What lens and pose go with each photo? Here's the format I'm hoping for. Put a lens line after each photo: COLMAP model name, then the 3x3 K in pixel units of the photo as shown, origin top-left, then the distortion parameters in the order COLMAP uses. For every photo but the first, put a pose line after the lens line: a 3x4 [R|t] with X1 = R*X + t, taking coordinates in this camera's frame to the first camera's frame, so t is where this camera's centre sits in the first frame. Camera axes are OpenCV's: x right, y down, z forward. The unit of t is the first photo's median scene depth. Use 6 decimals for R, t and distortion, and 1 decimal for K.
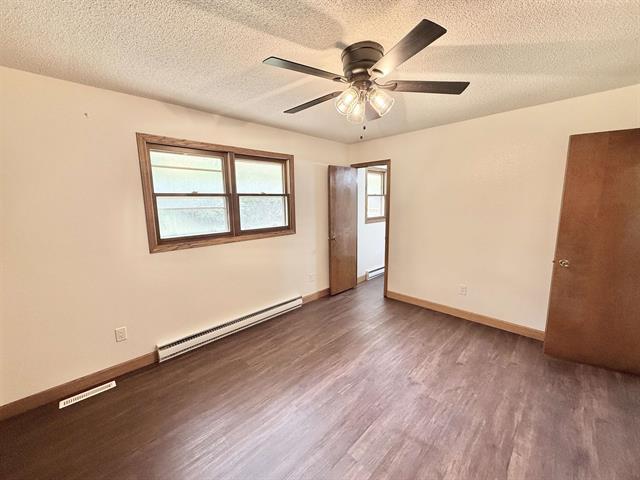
lens RADIAL K [[254.9, 0, 318.7], [0, 254.9, 238.5], [0, 0, 1]] dist [0.002330, 0.000406]
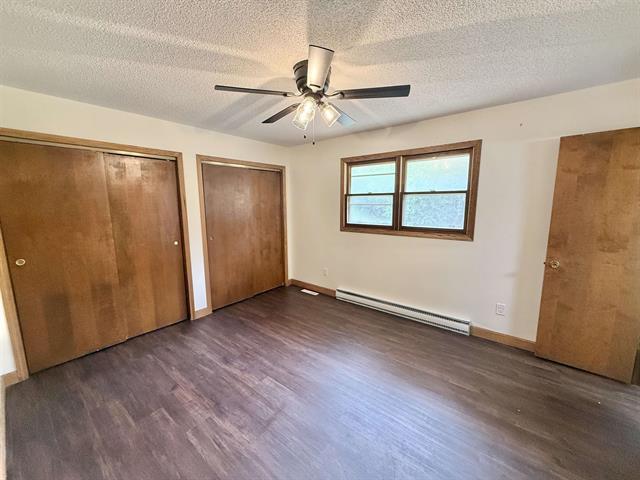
lens RADIAL K [[254.9, 0, 318.7], [0, 254.9, 238.5], [0, 0, 1]] dist [0.002330, 0.000406]
pose [[0.106995, 0.156520, -0.981862, 0.838801], [-0.140350, 0.980020, 0.140932, -0.094902], [0.984304, 0.122725, 0.126825, 0.589554]]
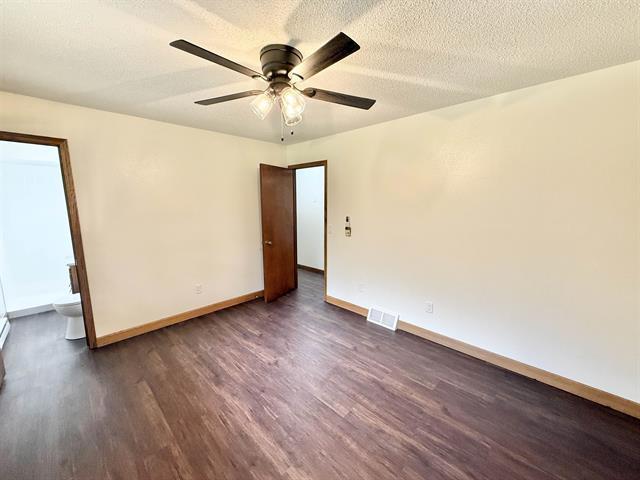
lens RADIAL K [[254.9, 0, 318.7], [0, 254.9, 238.5], [0, 0, 1]] dist [0.002330, 0.000406]
pose [[-0.009182, -0.132110, 0.991192, -0.552611], [0.150145, 0.979815, 0.131985, -0.080511], [-0.988621, 0.150034, 0.010839, 0.574204]]
